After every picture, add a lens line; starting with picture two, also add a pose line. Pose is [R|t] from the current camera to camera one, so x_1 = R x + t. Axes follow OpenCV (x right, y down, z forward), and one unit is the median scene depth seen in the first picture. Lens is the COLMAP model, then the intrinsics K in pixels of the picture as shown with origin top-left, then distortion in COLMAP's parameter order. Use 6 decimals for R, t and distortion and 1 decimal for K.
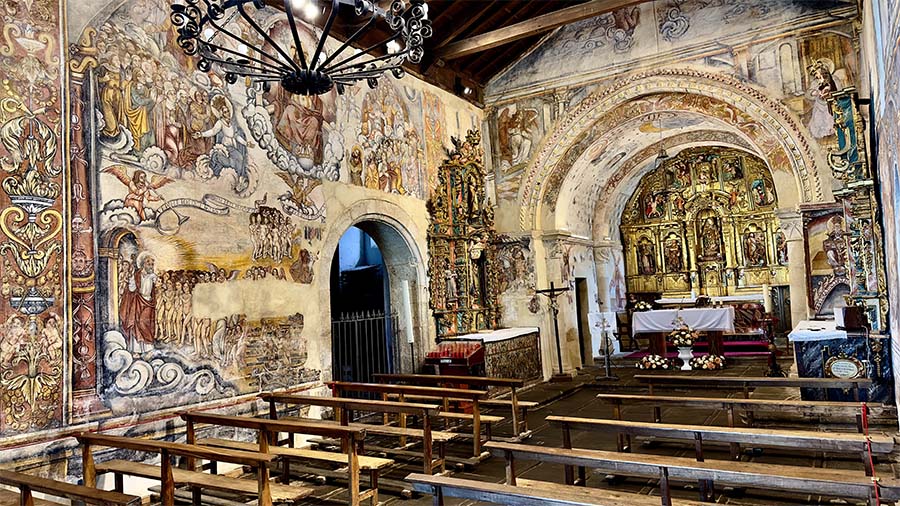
lens RADIAL K [[630.9, 0, 450.0], [0, 630.9, 253.0], [0, 0, 1]] dist [0.111232, -0.163595]
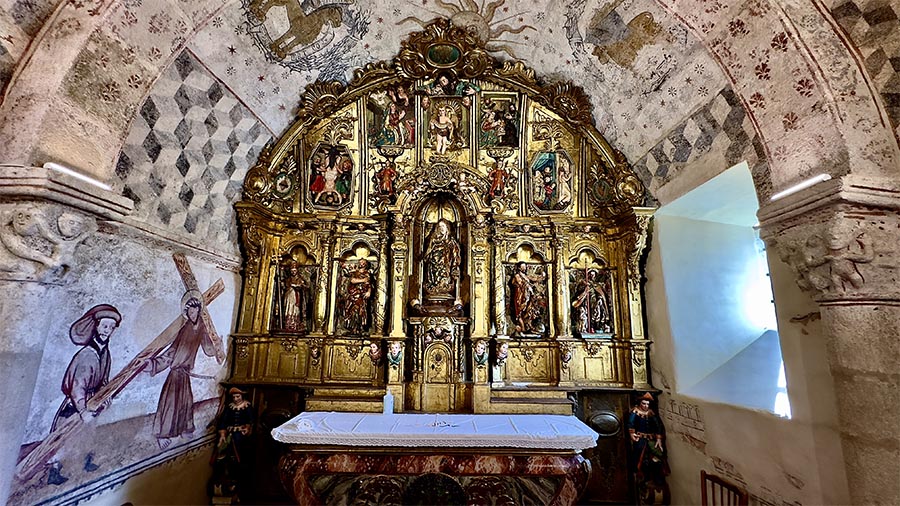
lens RADIAL K [[362.1, 0, 450.0], [0, 362.1, 253.0], [0, 0, 1]] dist [-0.001714, -0.000055]
pose [[0.848331, 0.176371, 0.499228, 0.392269], [-0.101788, 0.979626, -0.173125, 0.016657], [-0.519591, 0.096052, 0.848999, 1.074405]]
